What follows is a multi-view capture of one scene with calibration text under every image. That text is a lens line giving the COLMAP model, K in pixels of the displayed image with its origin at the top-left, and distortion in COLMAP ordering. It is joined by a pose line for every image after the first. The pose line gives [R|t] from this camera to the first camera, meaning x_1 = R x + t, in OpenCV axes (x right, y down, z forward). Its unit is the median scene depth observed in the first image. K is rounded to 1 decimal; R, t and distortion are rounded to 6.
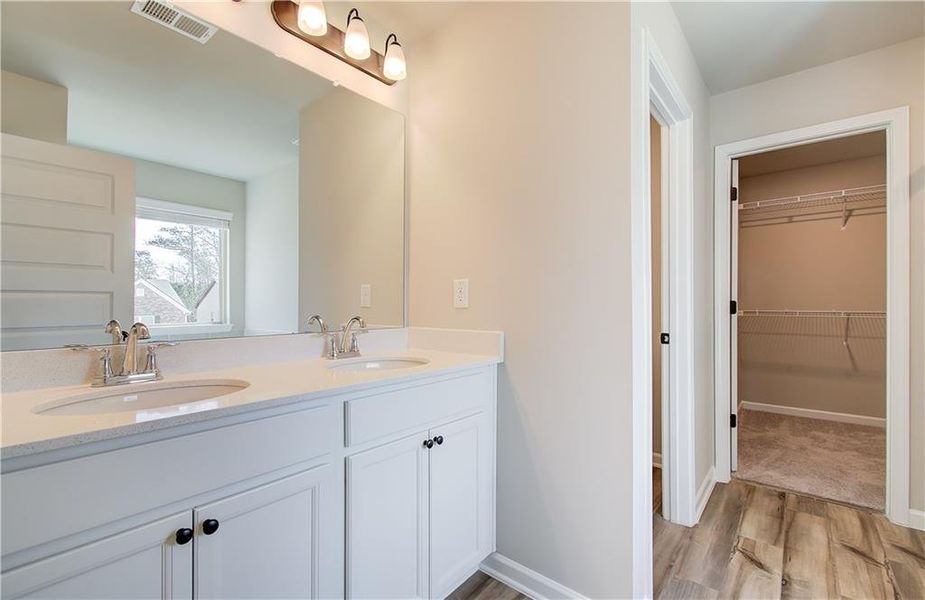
lens RADIAL K [[389.2, 0, 464.1], [0, 389.2, 300.4], [0, 0, 1]] dist [-0.014140, 0.001855]
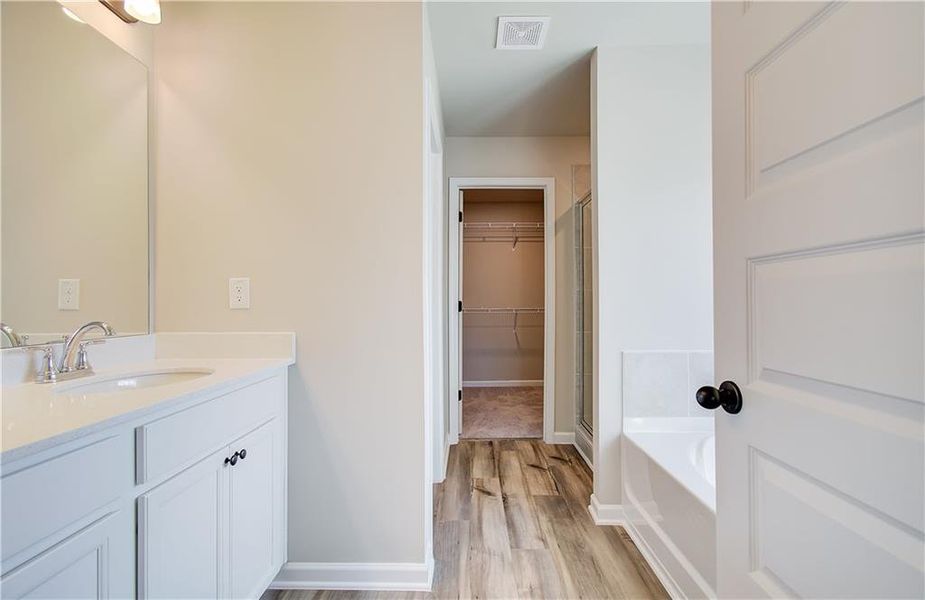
lens RADIAL K [[389.2, 0, 468.2], [0, 389.2, 301.5], [0, 0, 1]] dist [-0.014140, 0.001855]
pose [[0.774668, -0.000234, 0.632368, -0.150747], [-0.002416, 0.999992, 0.003330, -0.001757], [-0.632363, -0.004107, 0.774661, -0.023563]]
